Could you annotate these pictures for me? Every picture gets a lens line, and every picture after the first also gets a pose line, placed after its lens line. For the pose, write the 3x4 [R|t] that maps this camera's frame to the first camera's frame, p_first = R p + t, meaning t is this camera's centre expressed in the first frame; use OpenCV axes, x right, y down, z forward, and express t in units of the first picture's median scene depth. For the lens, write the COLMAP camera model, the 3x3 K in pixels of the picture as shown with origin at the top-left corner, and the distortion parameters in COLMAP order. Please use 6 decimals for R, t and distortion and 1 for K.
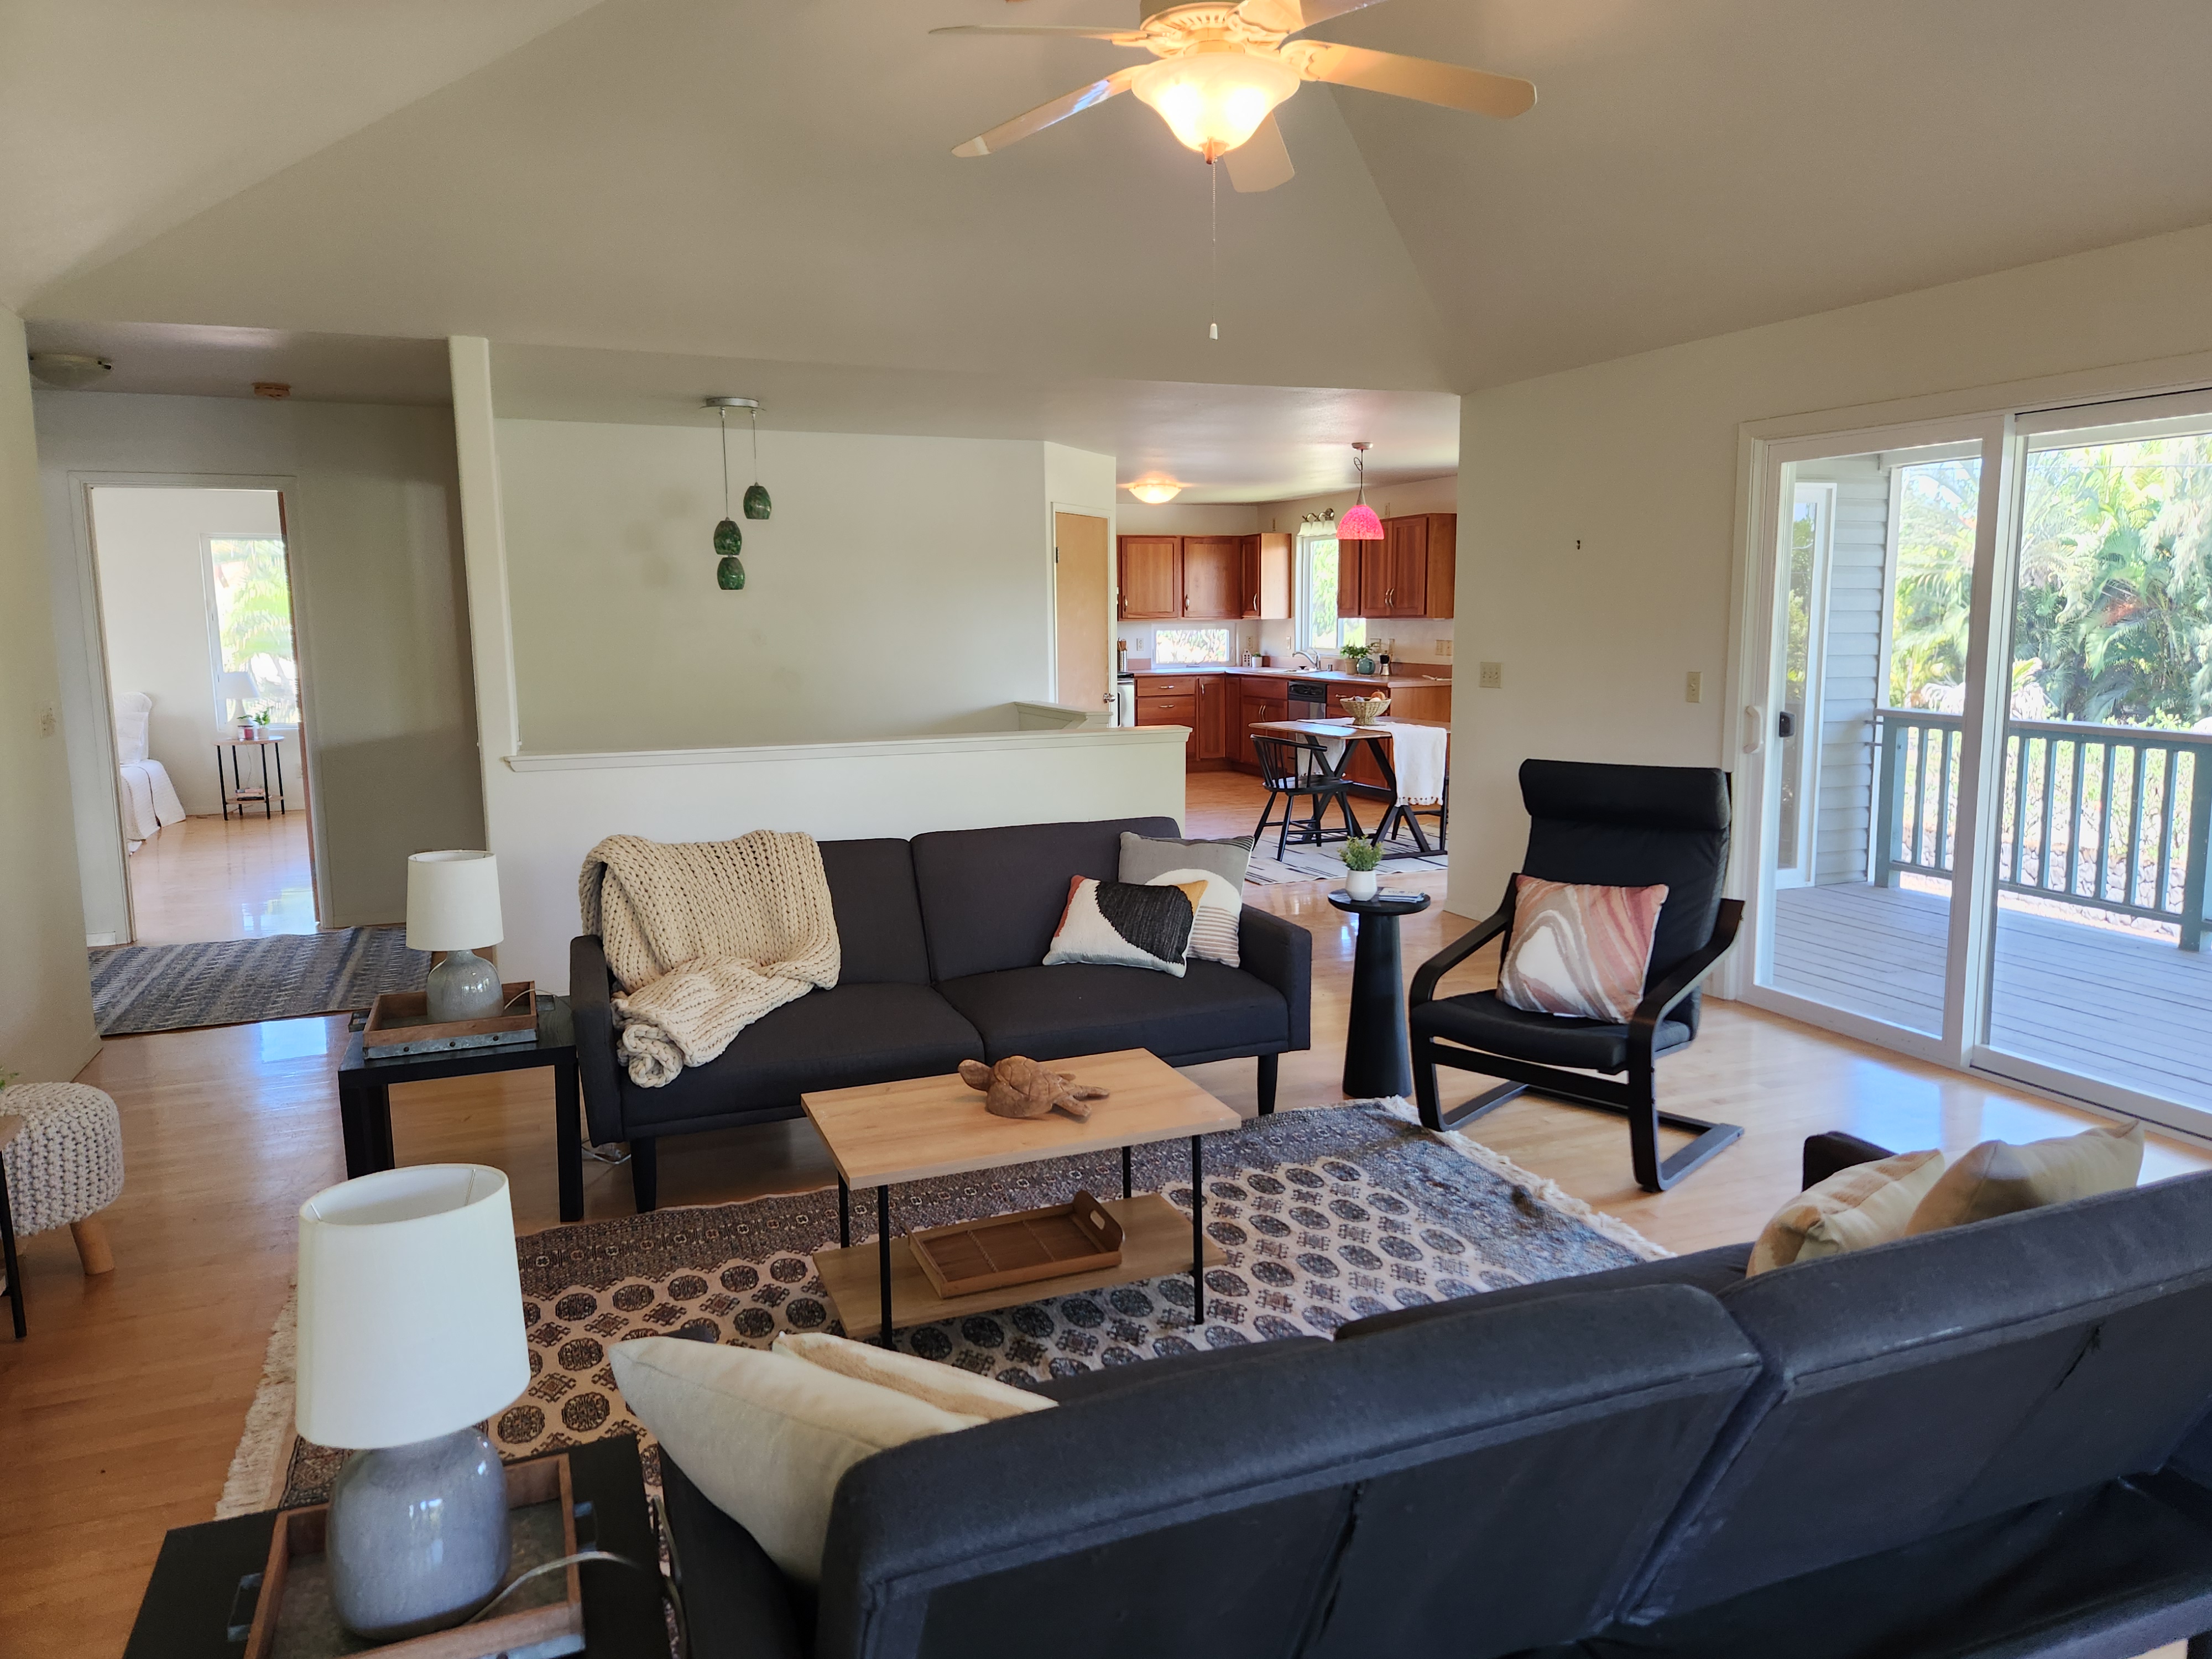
lens RADIAL K [[1501.9, 0, 1106.4], [0, 1501.9, 825.8], [0, 0, 1]] dist [0.042464, -0.014183]
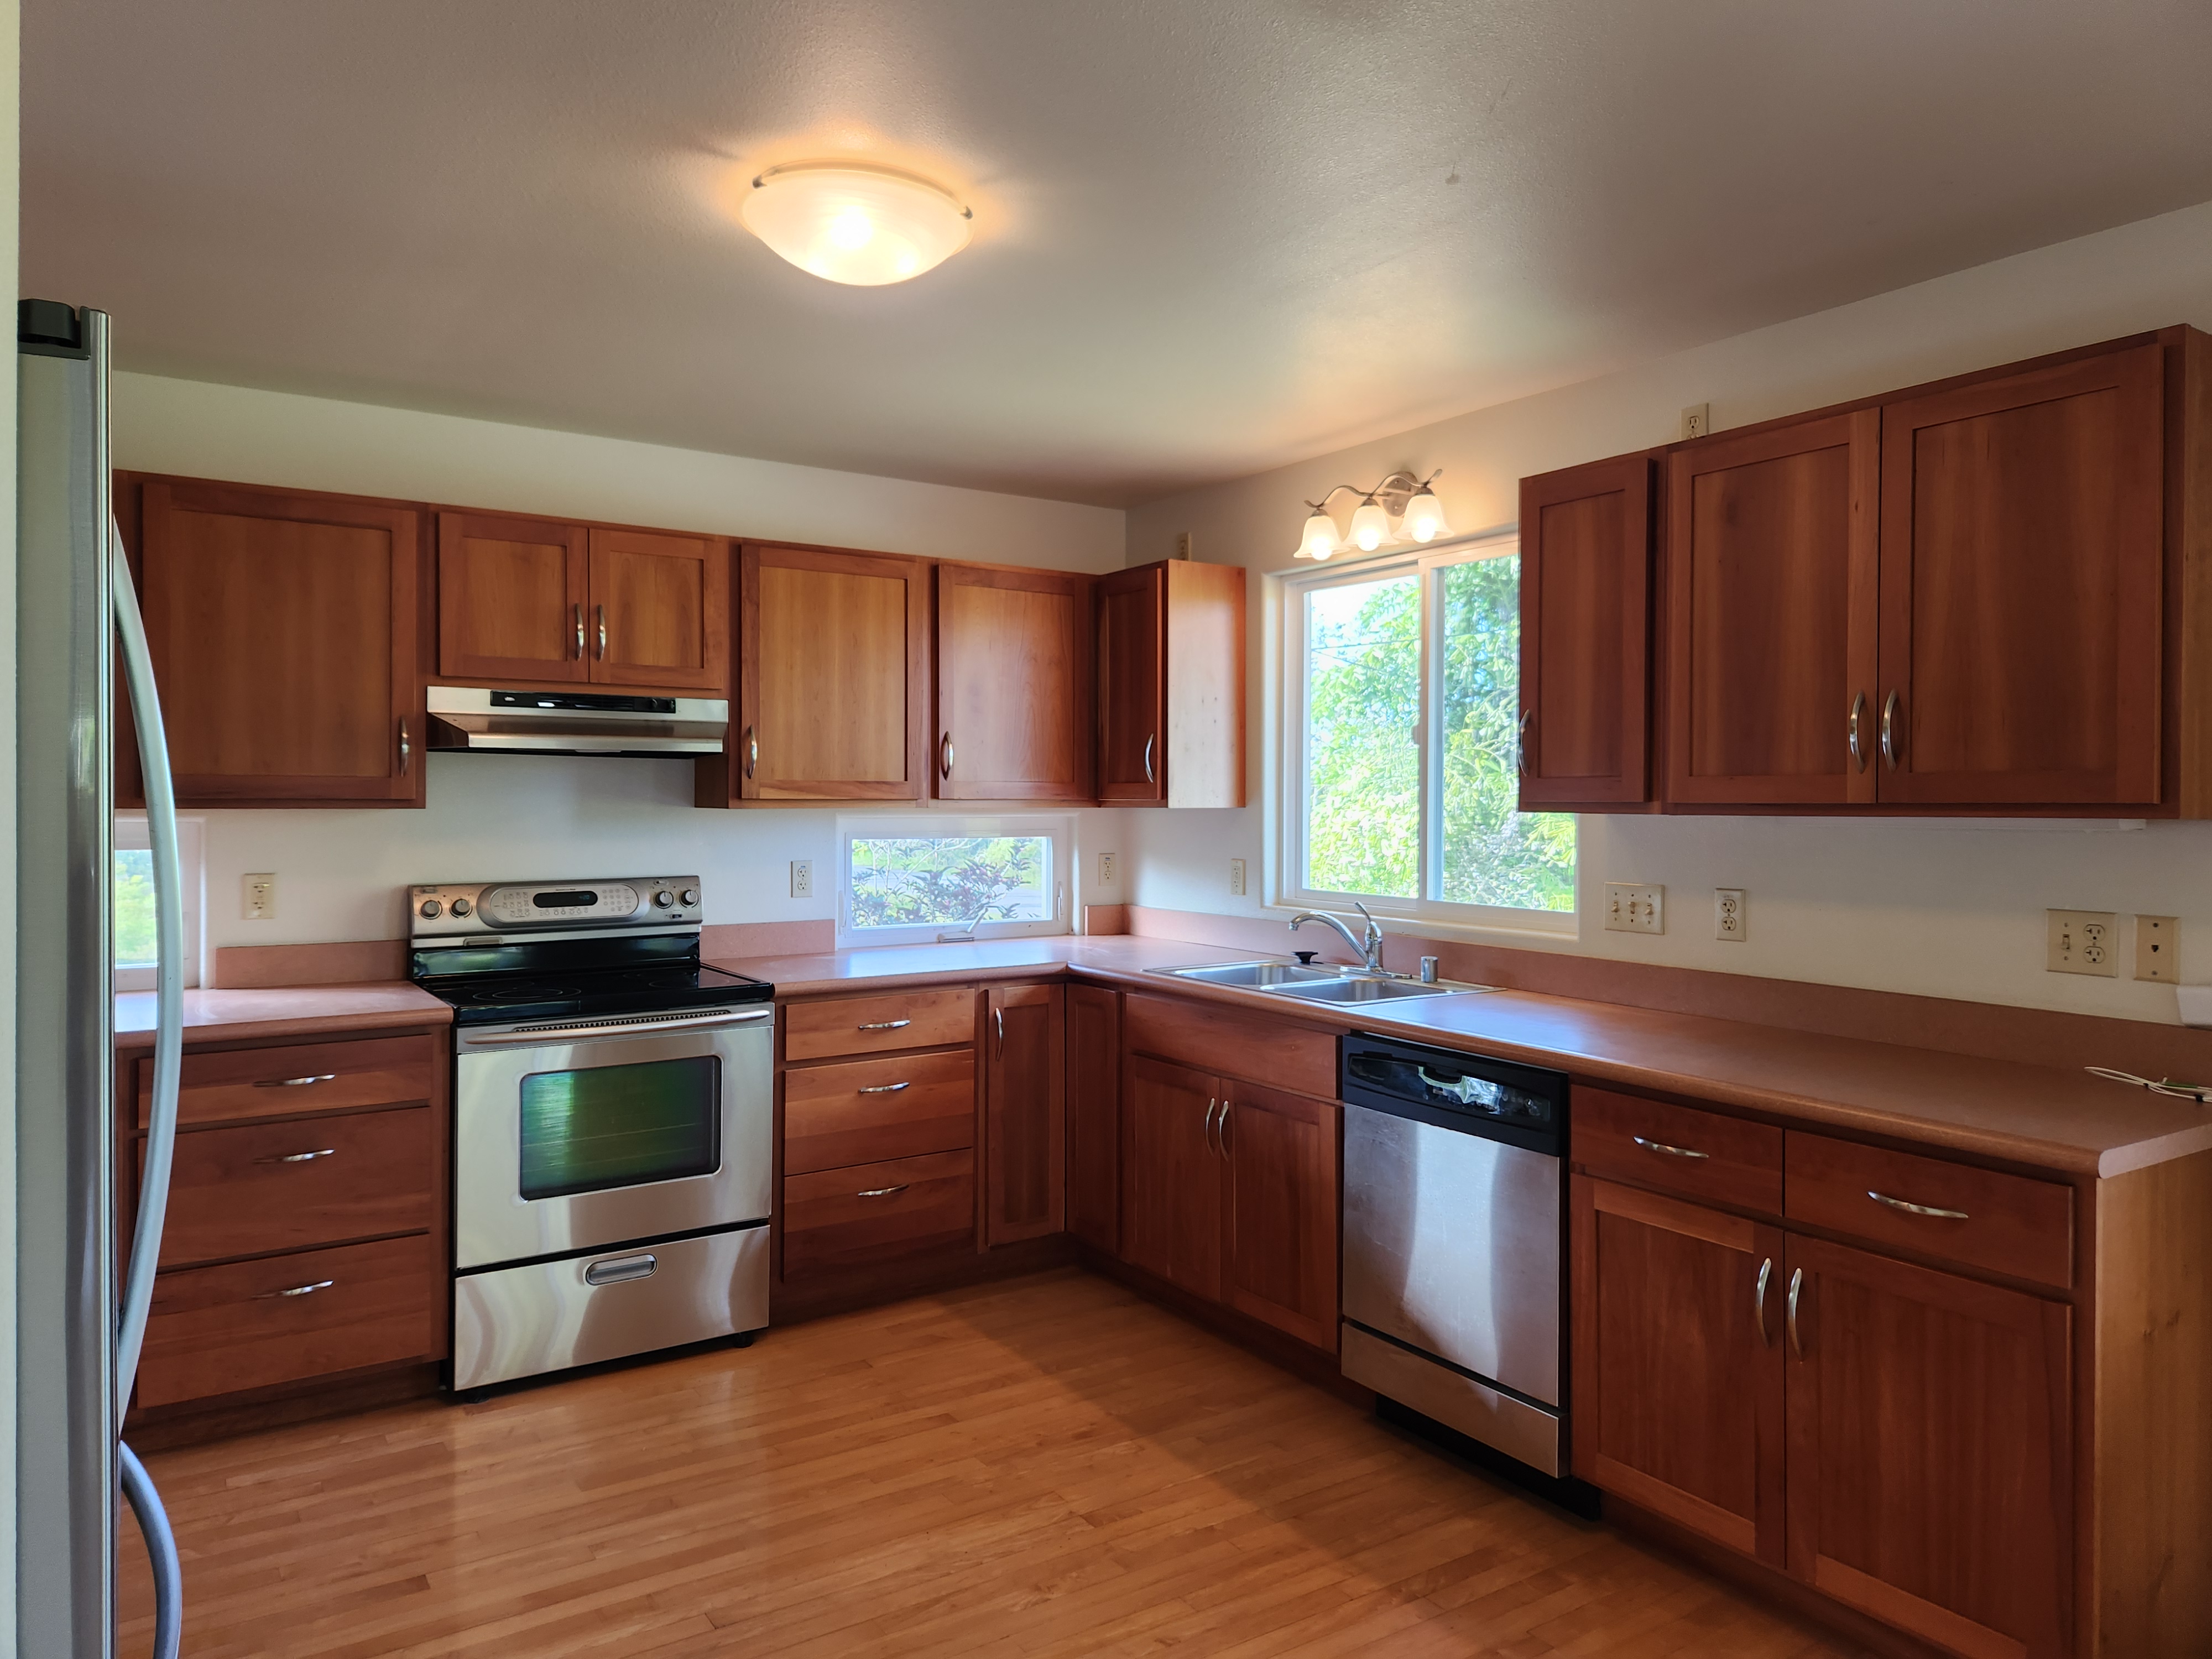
lens RADIAL K [[1501.9, 0, 1106.3], [0, 1501.9, 813.5], [0, 0, 1]] dist [0.042464, -0.014183]
pose [[0.976268, 0.008531, 0.216396, 0.017582], [0.019326, 0.991805, -0.126288, -0.099449], [-0.215700, 0.127473, 0.968103, 0.715231]]
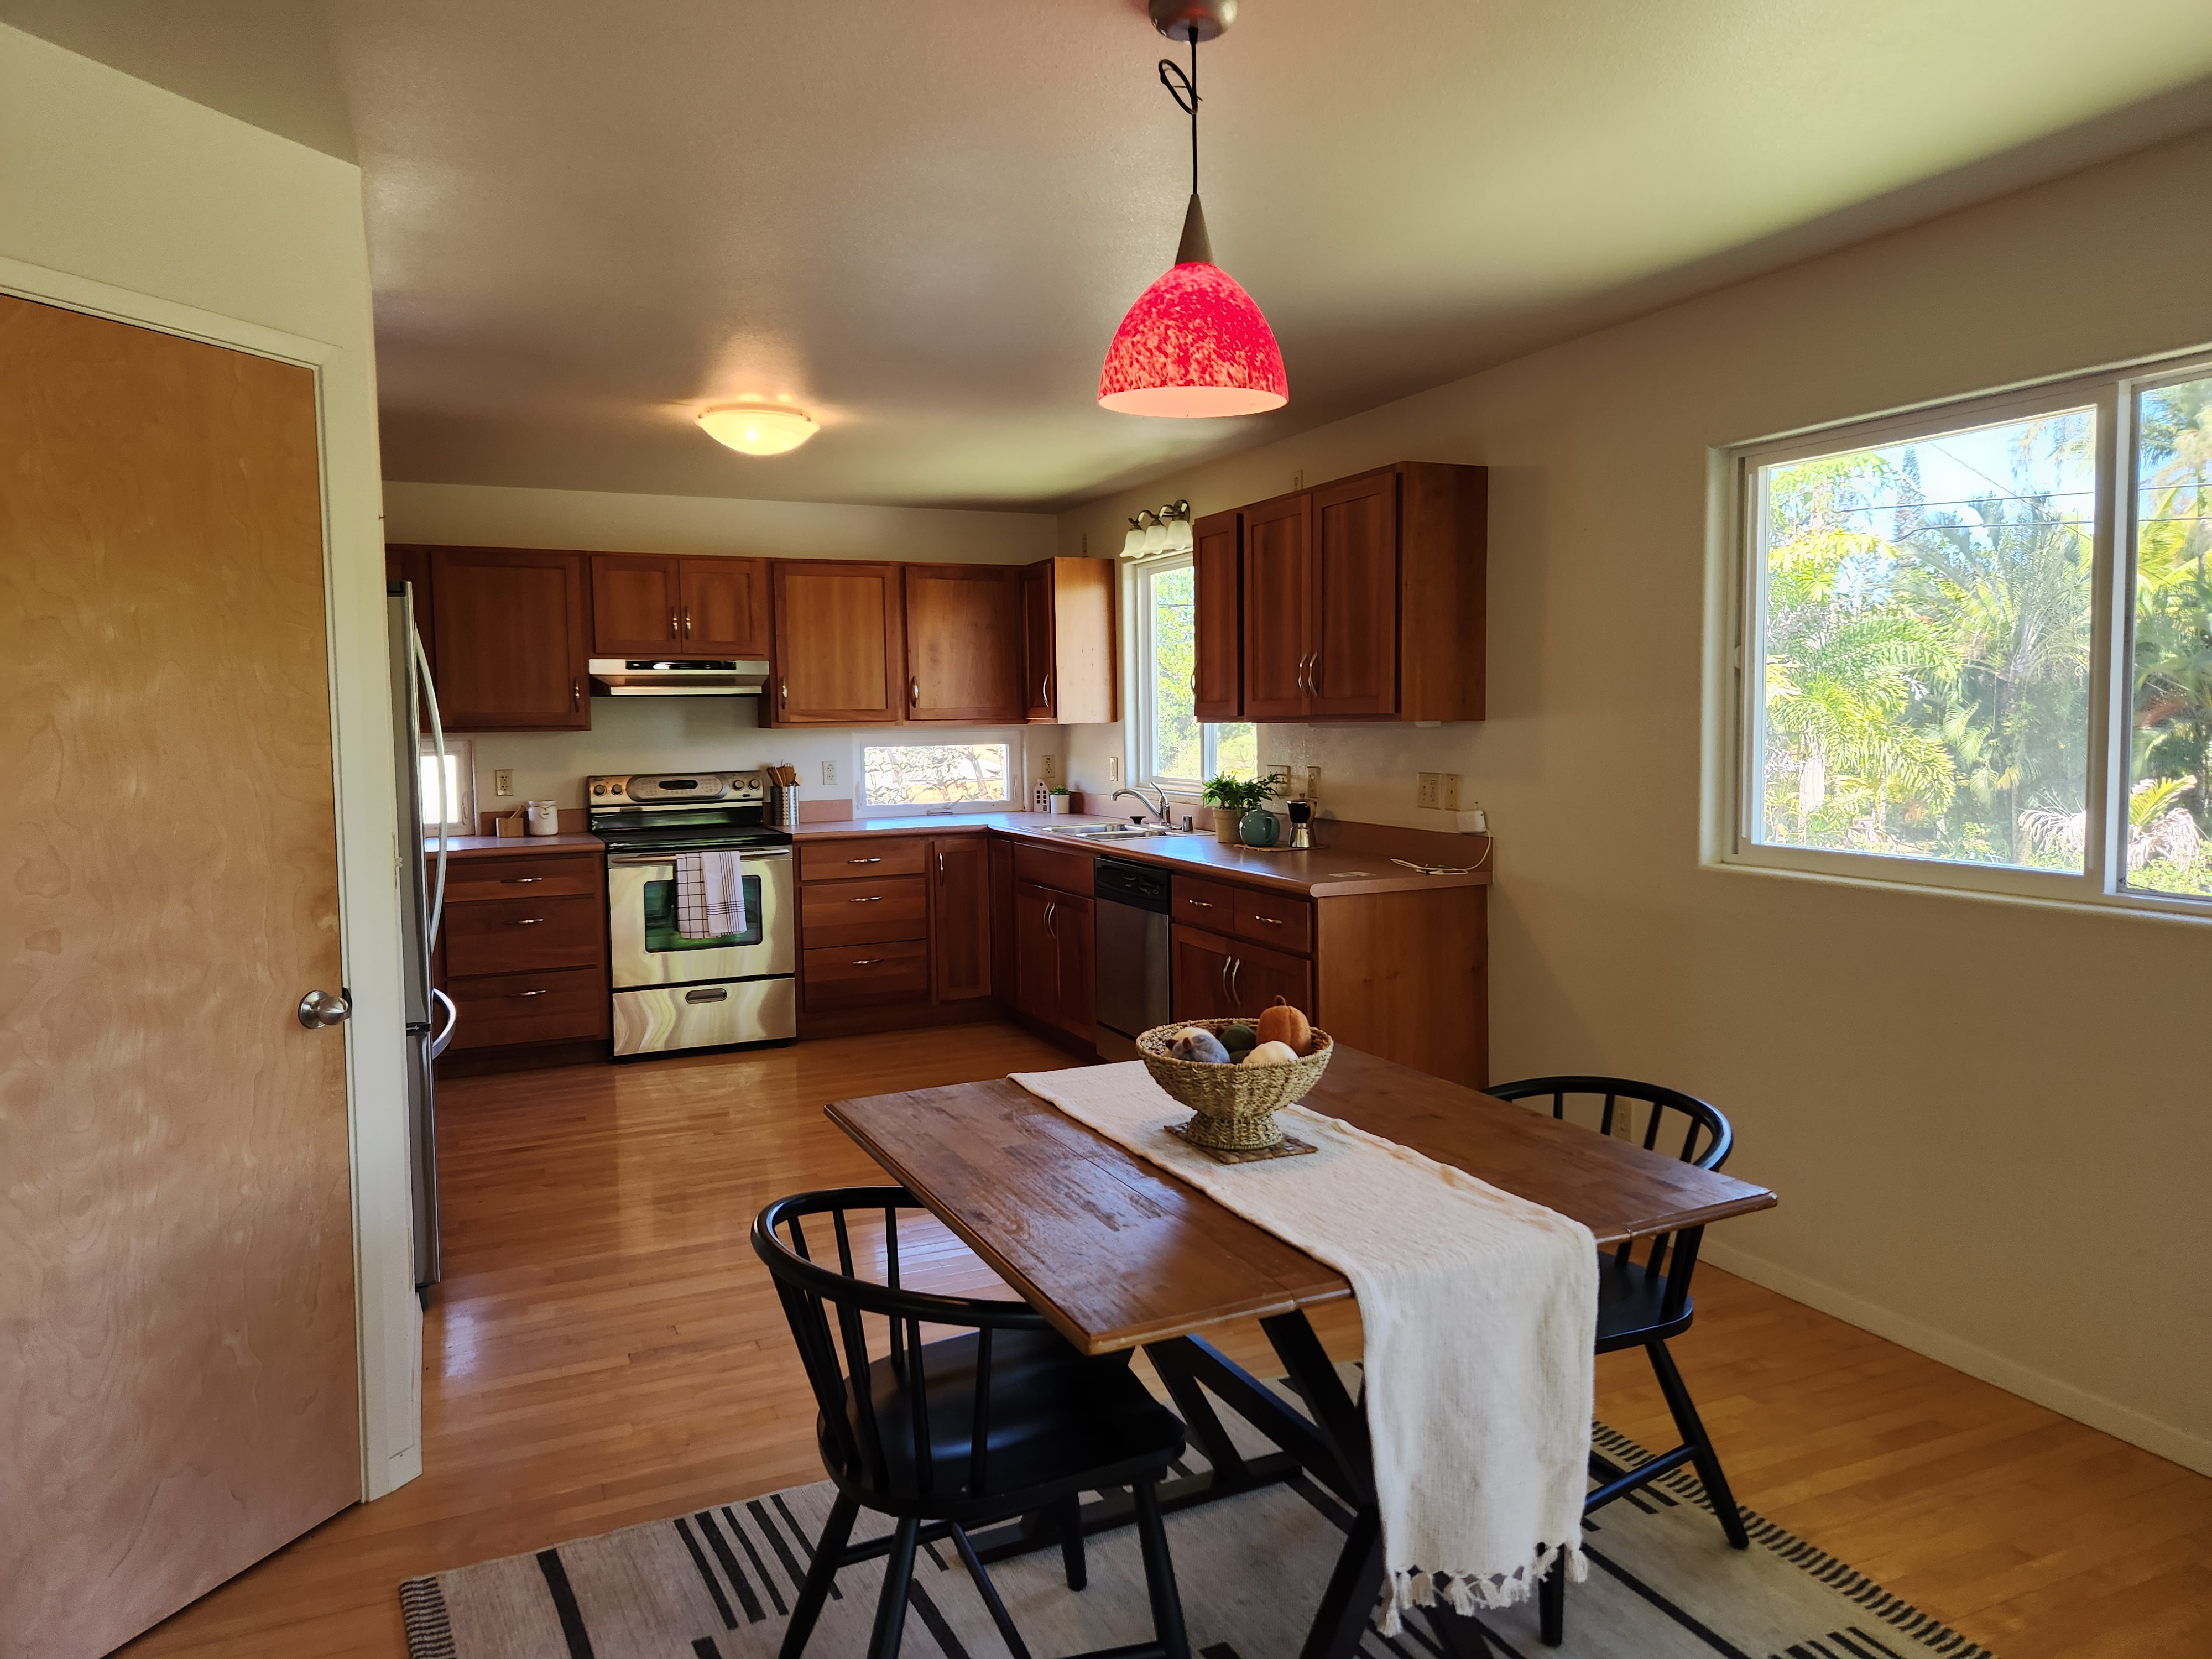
lens RADIAL K [[1501.9, 0, 1095.2], [0, 1501.9, 827.6], [0, 0, 1]] dist [0.042464, -0.014183]
pose [[0.998741, -0.010550, 0.049035, 0.095335], [0.013666, 0.997878, -0.063655, -0.073399], [-0.048260, 0.064245, 0.996767, 0.520268]]
